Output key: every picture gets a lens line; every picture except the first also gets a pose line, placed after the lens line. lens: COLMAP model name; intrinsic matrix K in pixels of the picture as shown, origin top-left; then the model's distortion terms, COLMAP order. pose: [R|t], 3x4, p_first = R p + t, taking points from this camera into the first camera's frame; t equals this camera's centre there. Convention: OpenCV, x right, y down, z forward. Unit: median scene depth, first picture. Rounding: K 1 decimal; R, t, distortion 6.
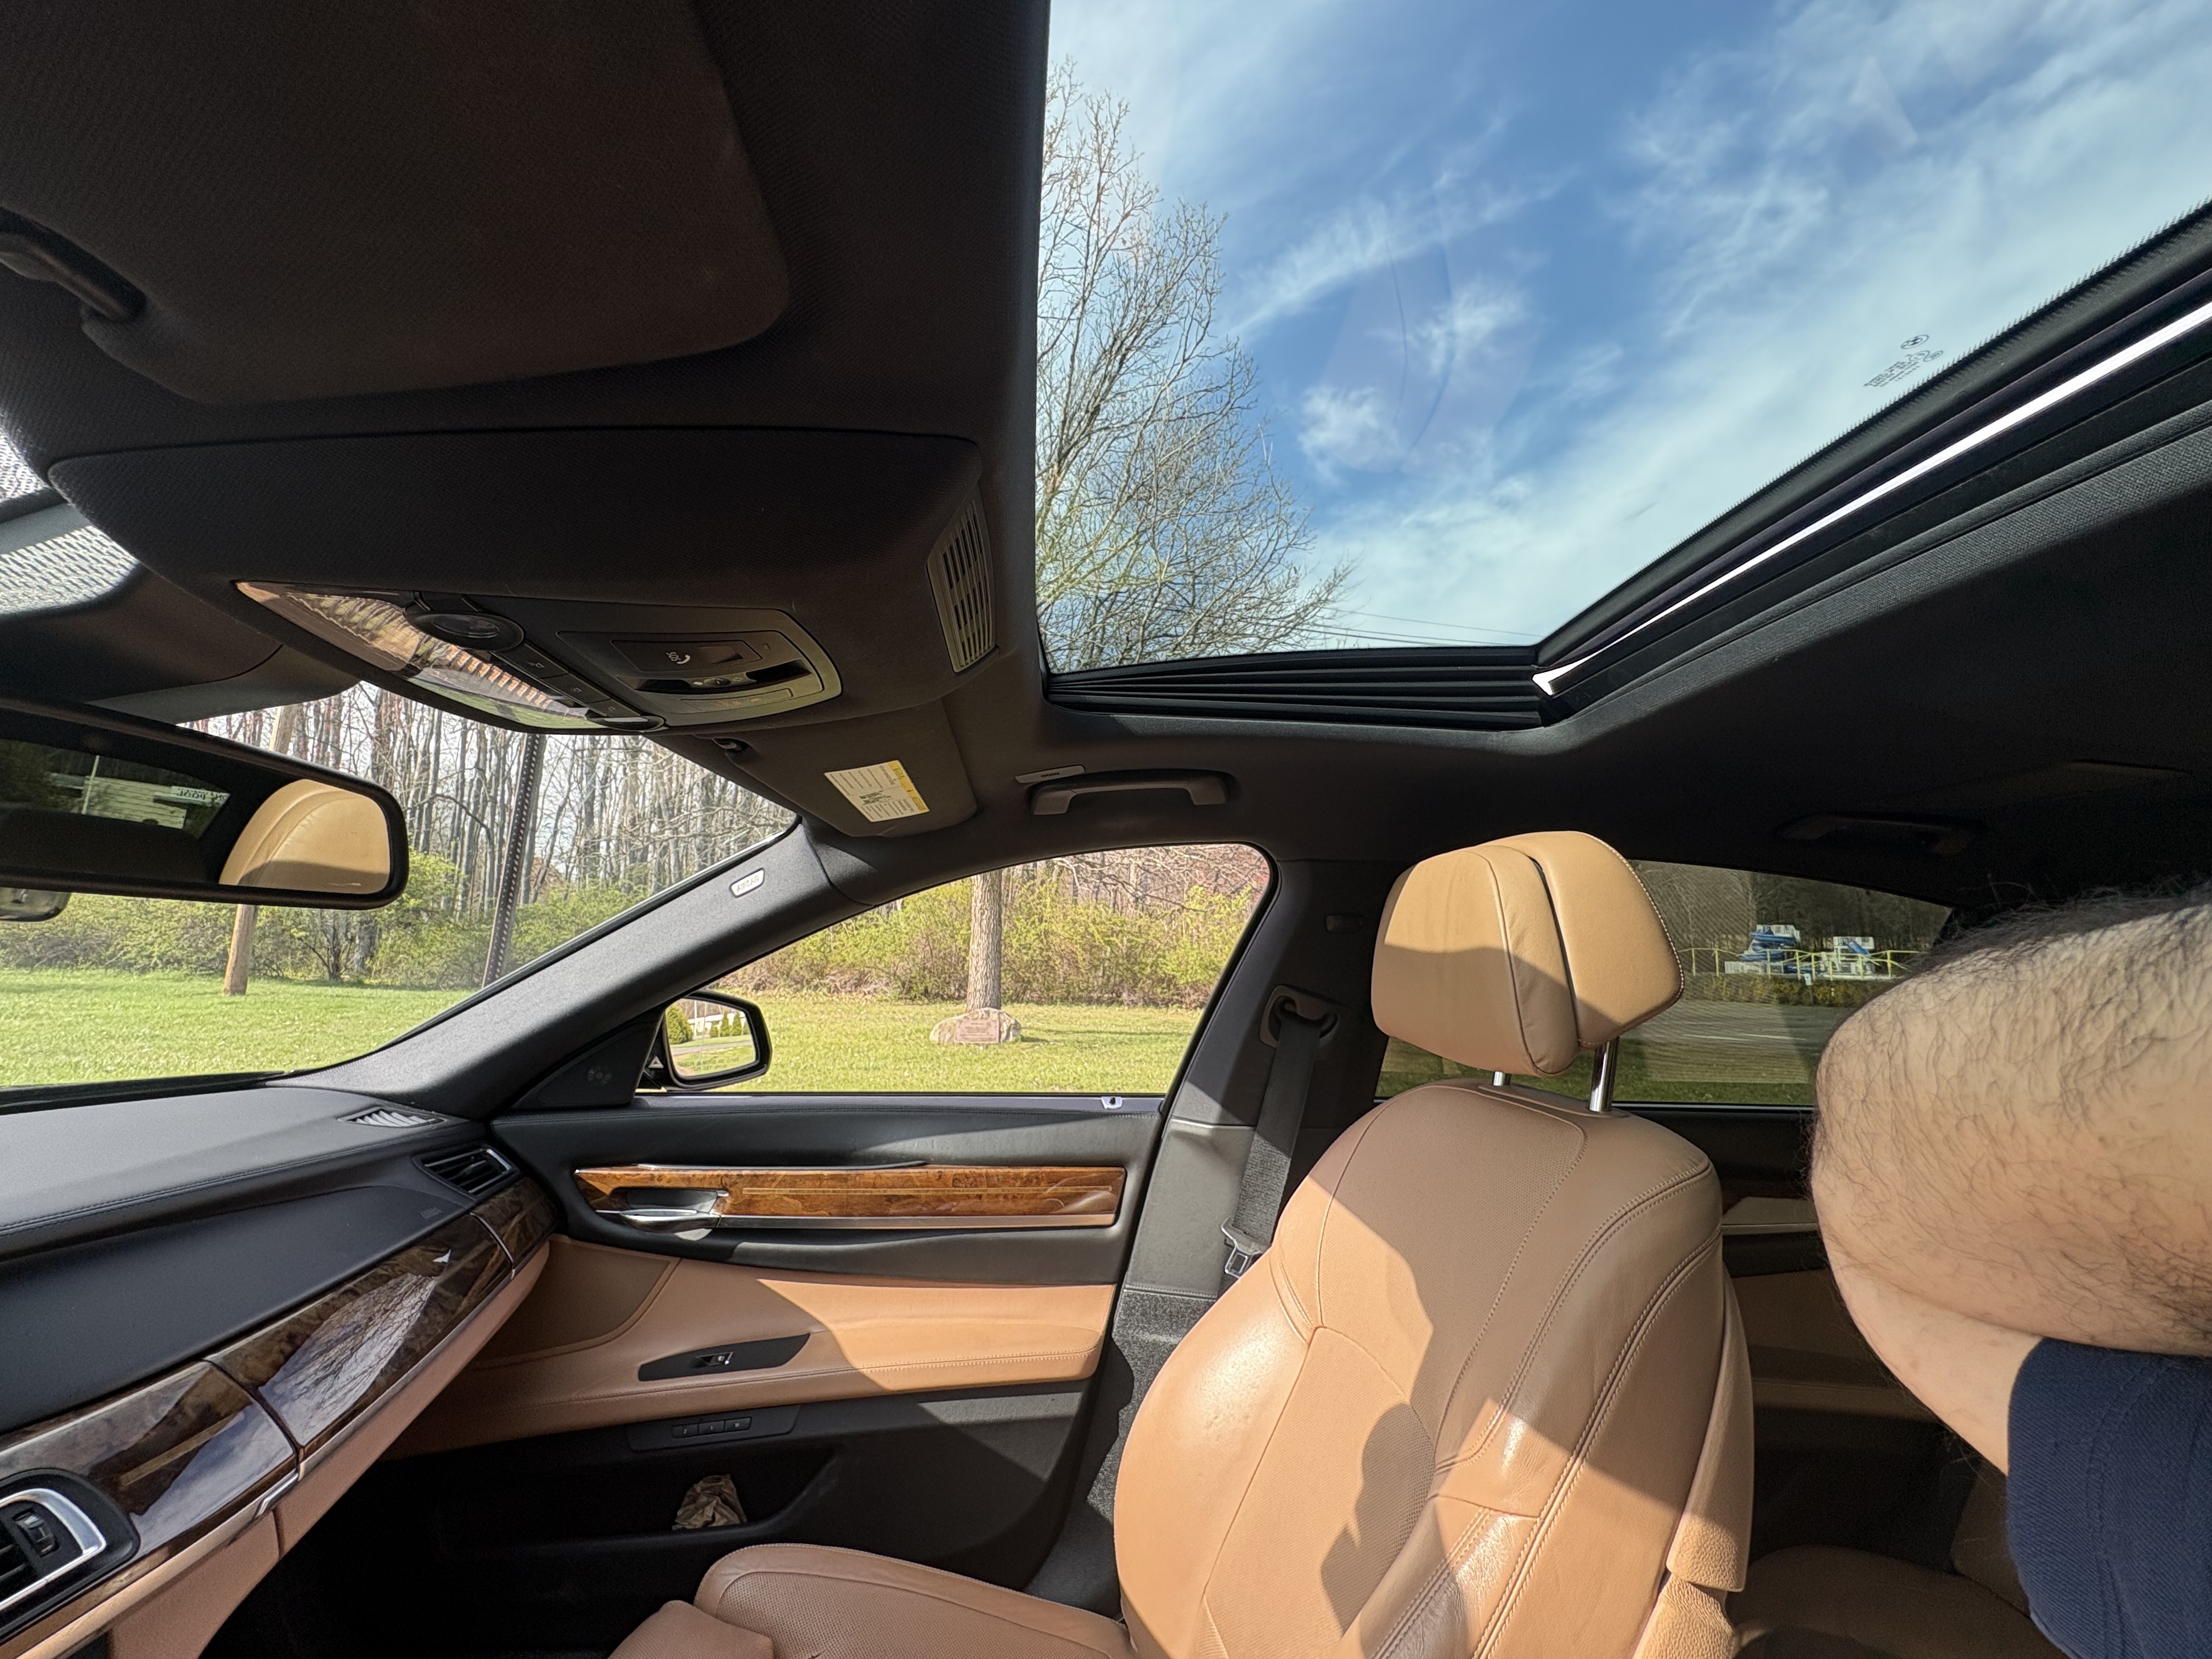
lens RADIAL K [[885.9, 0, 1112.5], [0, 885.9, 829.3], [0, 0, 1]] dist [0.000827, -0.000374]
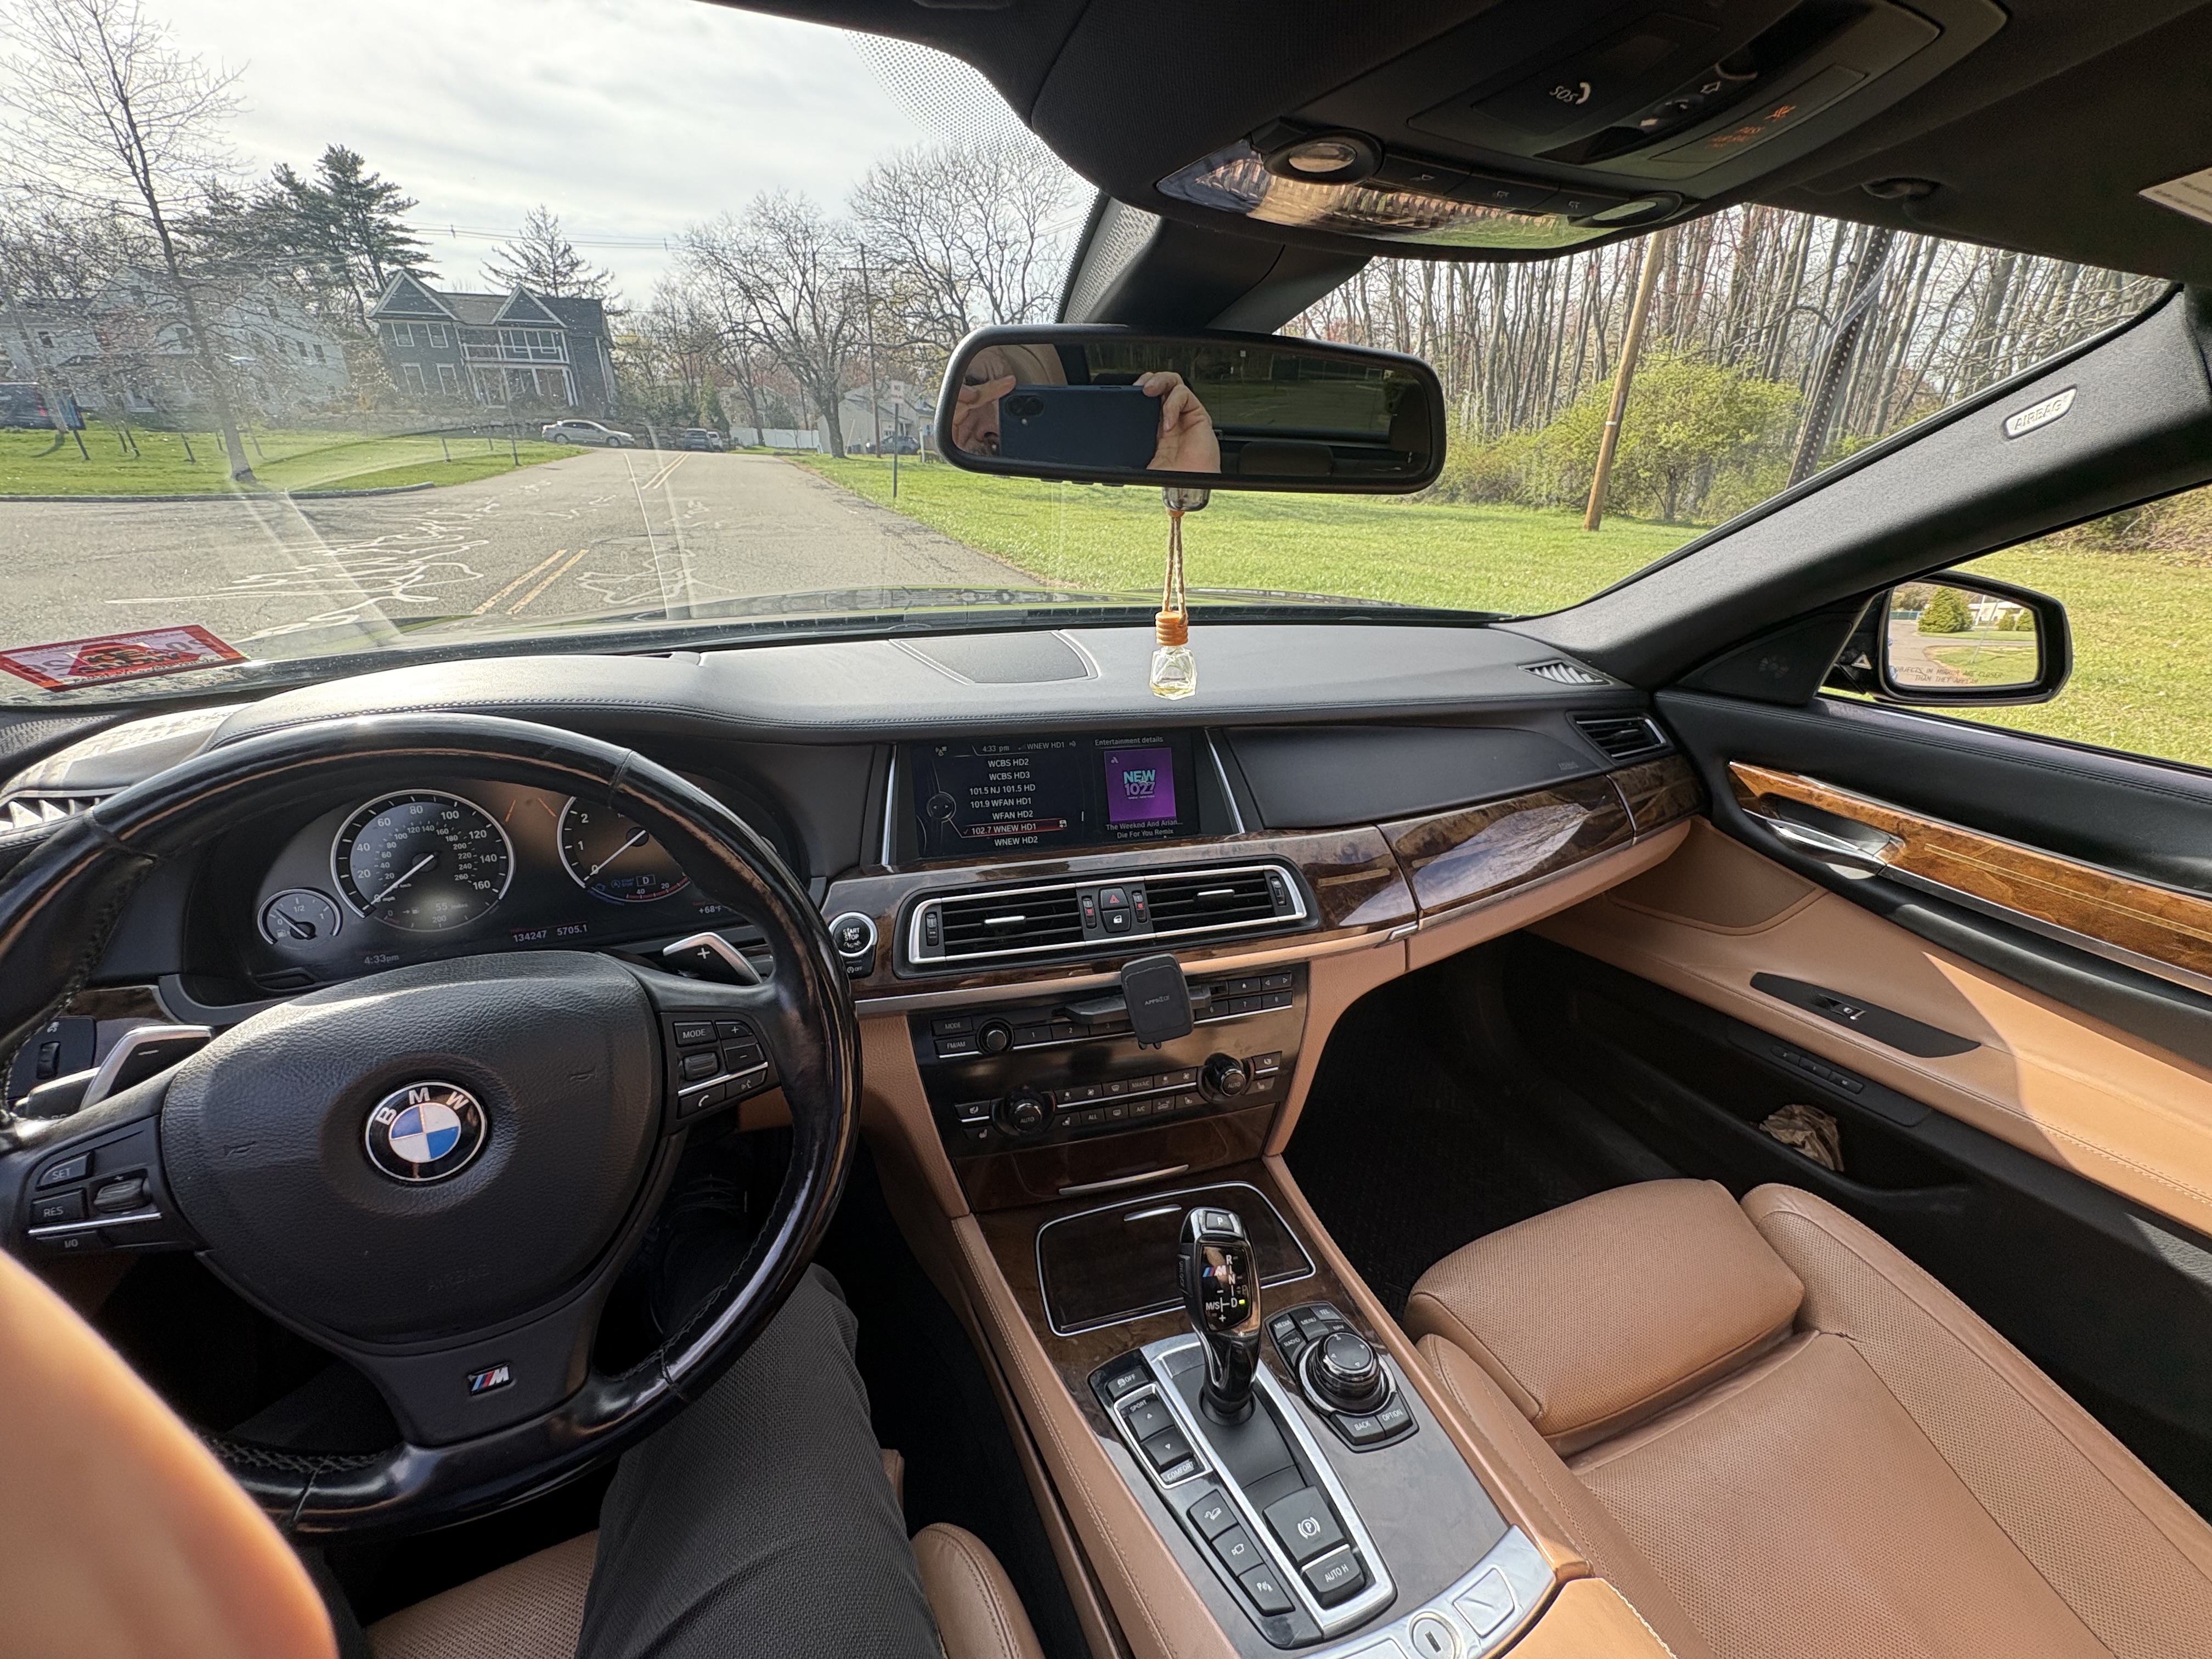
lens RADIAL K [[885.9, 0, 1111.8], [0, 885.9, 828.1], [0, 0, 1]] dist [0.000827, -0.000374]
pose [[0.304109, 0.345161, -0.887909, 0.051304], [0.124149, 0.909745, 0.396171, -0.003244], [0.944513, -0.230712, 0.233810, 0.148447]]
